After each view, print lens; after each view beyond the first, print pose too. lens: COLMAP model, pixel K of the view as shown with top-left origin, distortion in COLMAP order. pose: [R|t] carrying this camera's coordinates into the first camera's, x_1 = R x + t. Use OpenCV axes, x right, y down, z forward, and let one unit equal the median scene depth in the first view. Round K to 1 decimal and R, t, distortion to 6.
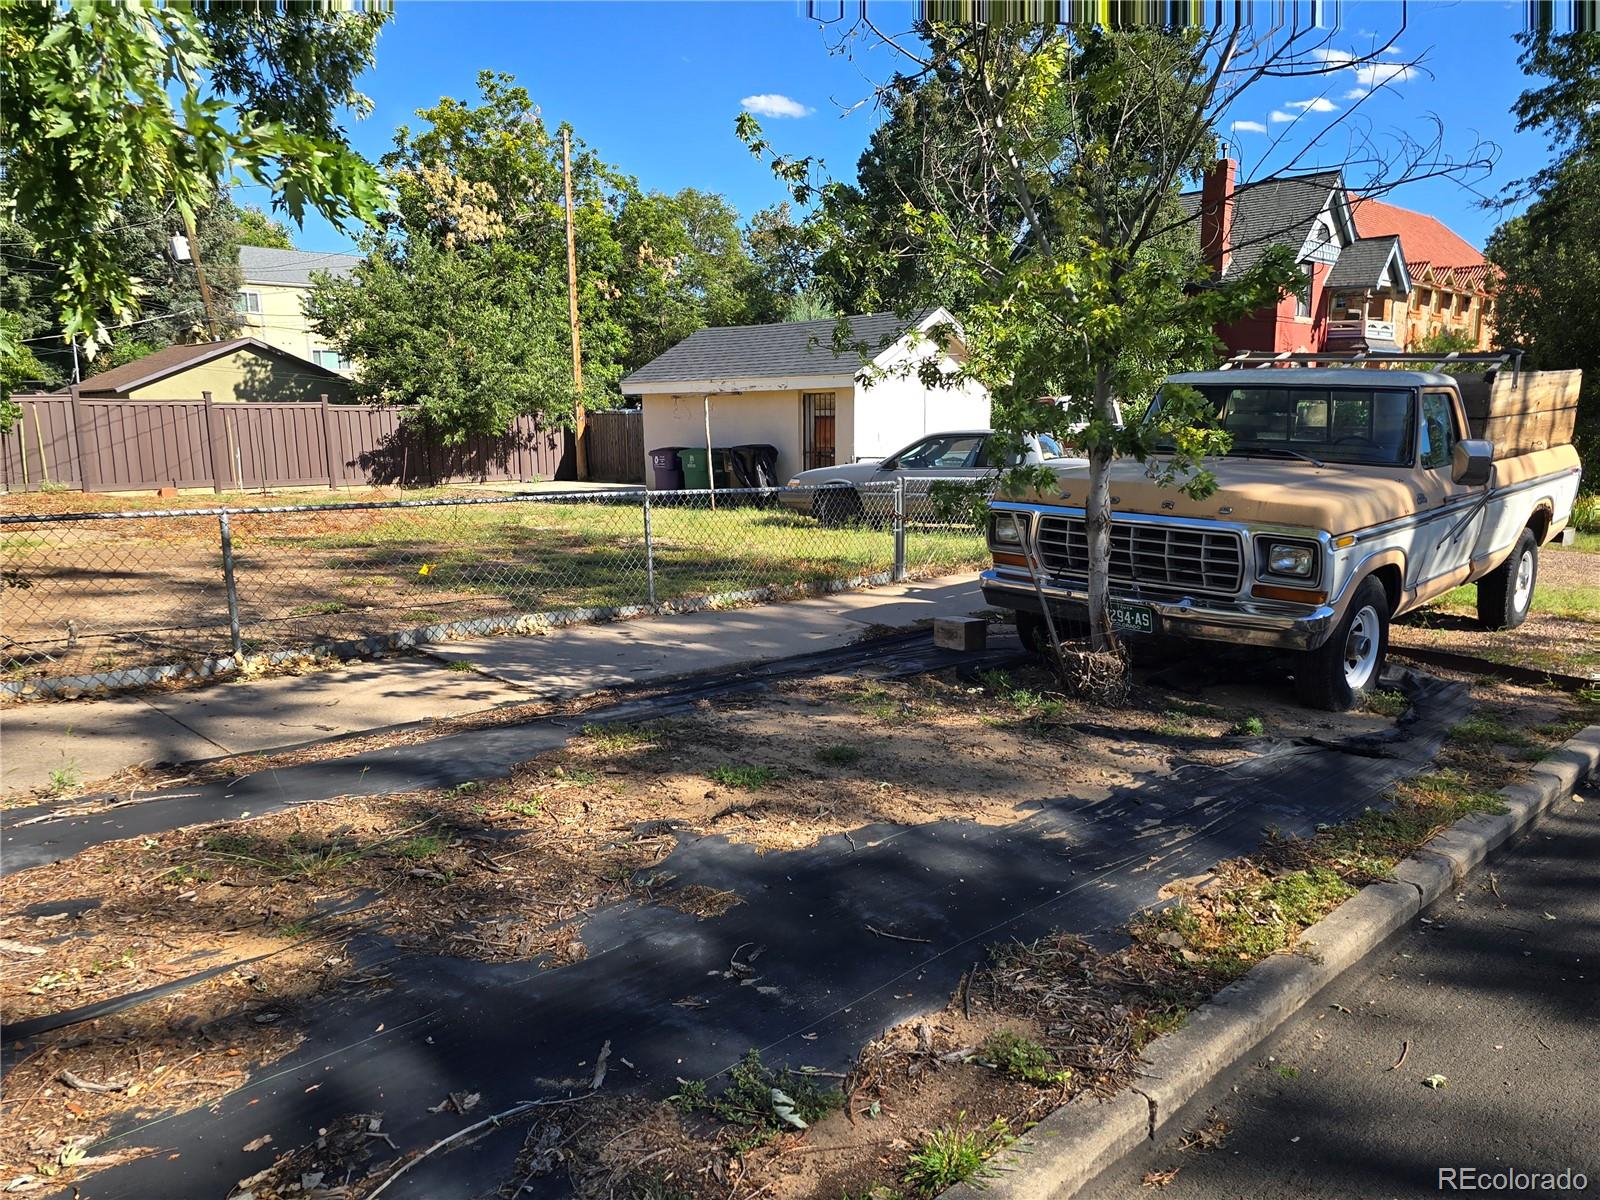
lens RADIAL K [[1138.3, 0, 800.0], [0, 1138.3, 600.0], [0, 0, 1]] dist [0.063256, -0.059305]
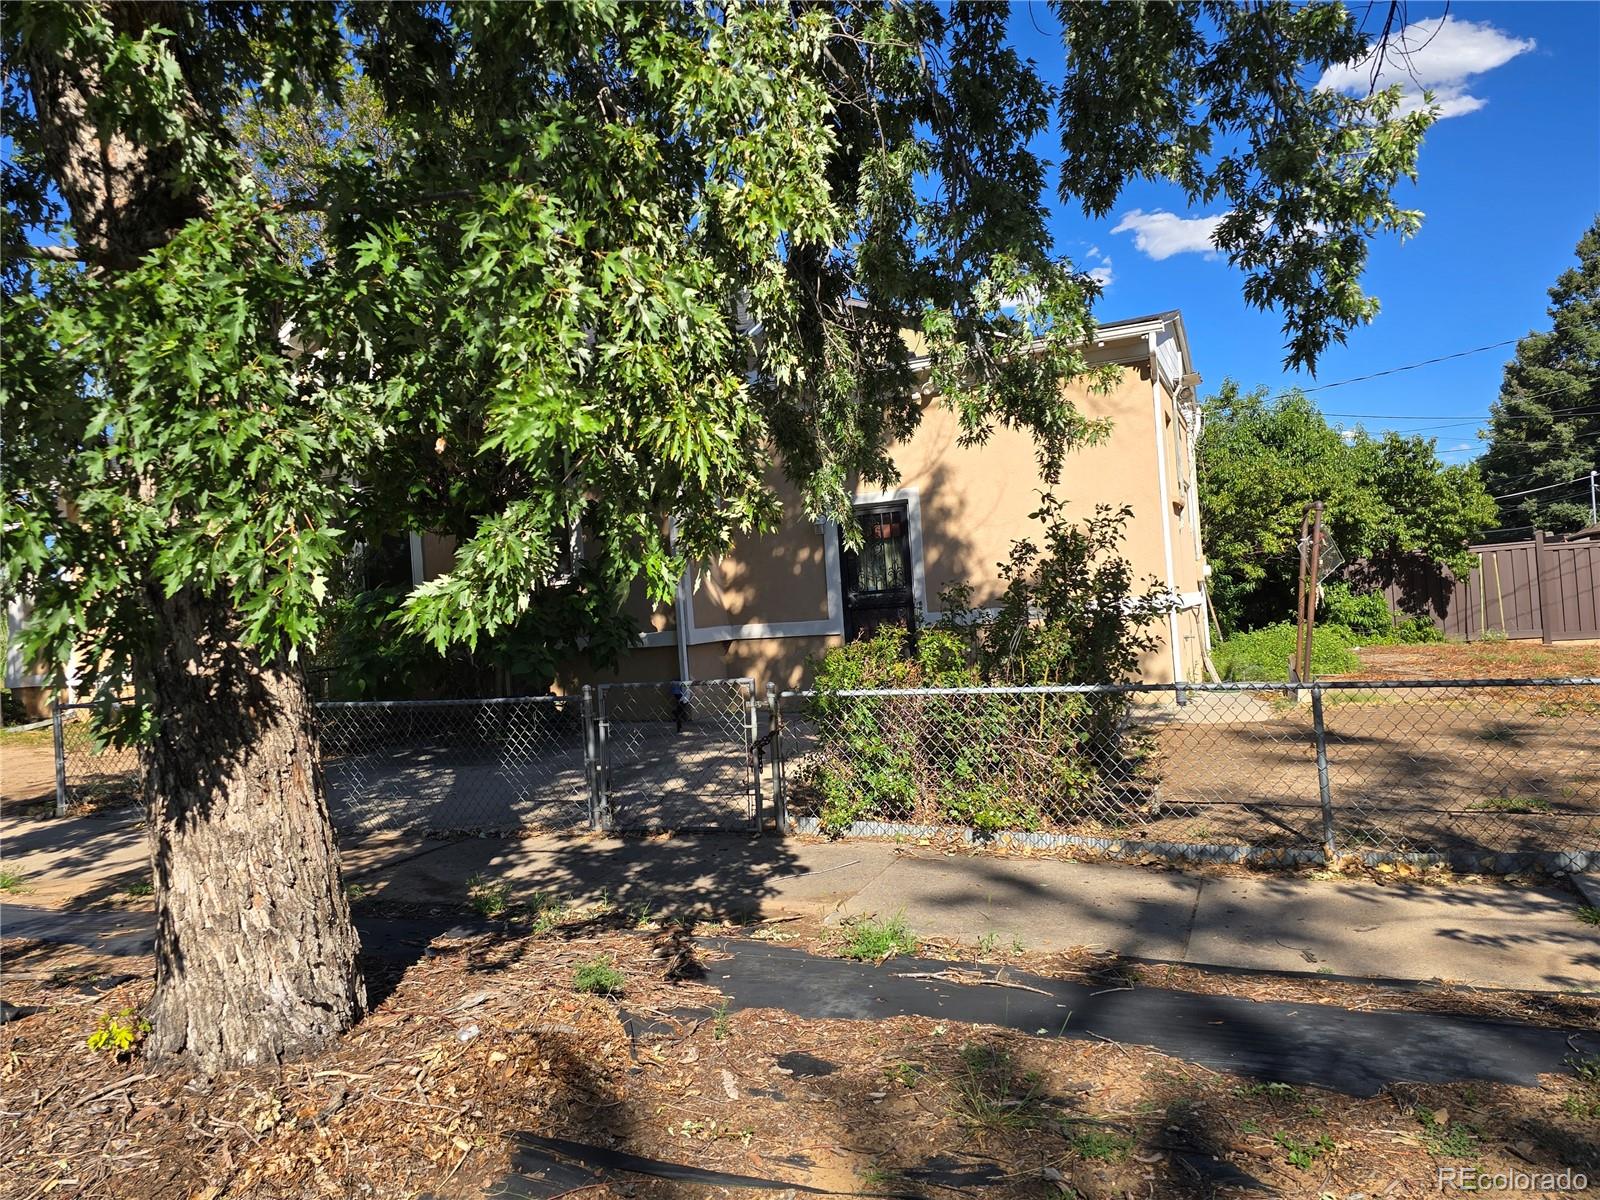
lens RADIAL K [[1138.3, 0, 800.0], [0, 1138.3, 600.0], [0, 0, 1]] dist [0.063256, -0.059305]
pose [[0.382268, -0.028058, -0.923625, 0.292857], [-0.083125, 0.994442, -0.064613, -0.079576], [0.920305, 0.101476, 0.377812, 0.392587]]
